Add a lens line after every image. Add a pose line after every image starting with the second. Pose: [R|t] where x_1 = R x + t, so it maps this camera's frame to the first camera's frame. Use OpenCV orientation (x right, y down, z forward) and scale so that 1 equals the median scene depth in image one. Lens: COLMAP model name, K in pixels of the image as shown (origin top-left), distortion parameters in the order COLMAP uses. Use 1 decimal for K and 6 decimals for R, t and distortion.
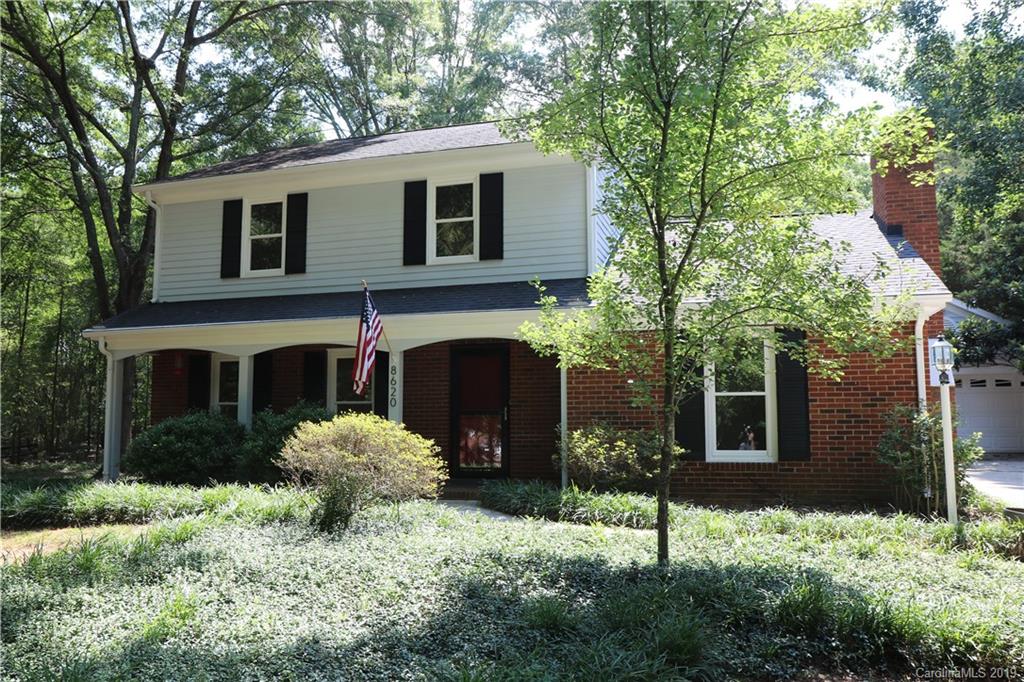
lens RADIAL K [[817.1, 0, 513.6], [0, 817.1, 338.1], [0, 0, 1]] dist [-0.061441, 0.016343]
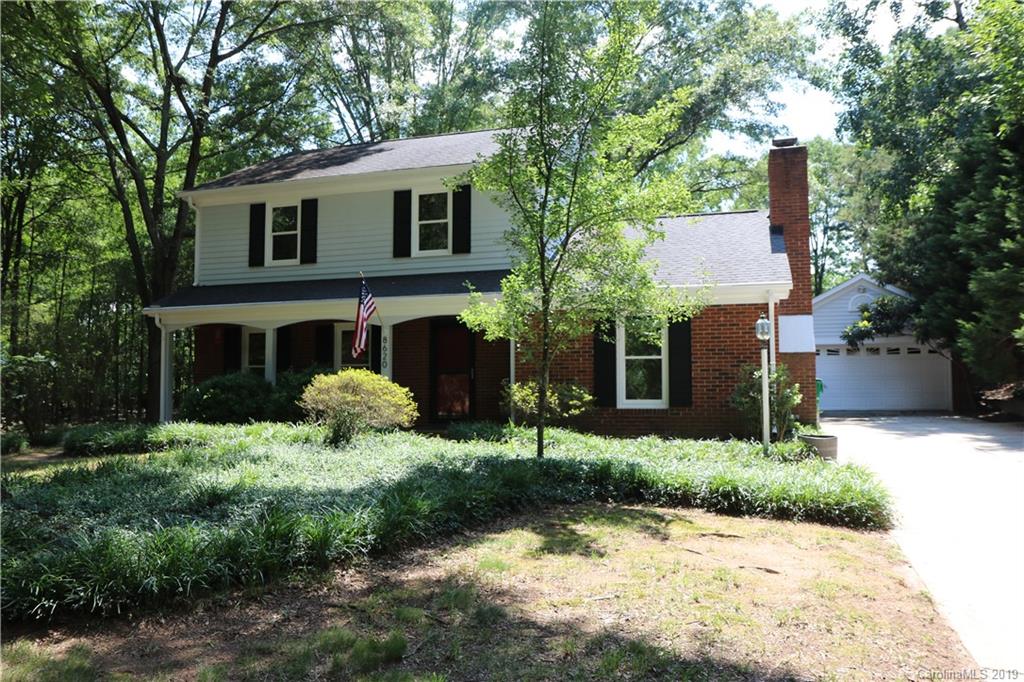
lens RADIAL K [[817.1, 0, 509.7], [0, 817.1, 318.4], [0, 0, 1]] dist [-0.061441, 0.016343]
pose [[0.999908, -0.001197, -0.013548, 0.061834], [0.001368, 0.999919, 0.012622, -0.009594], [0.013532, -0.012639, 0.999829, -0.265226]]
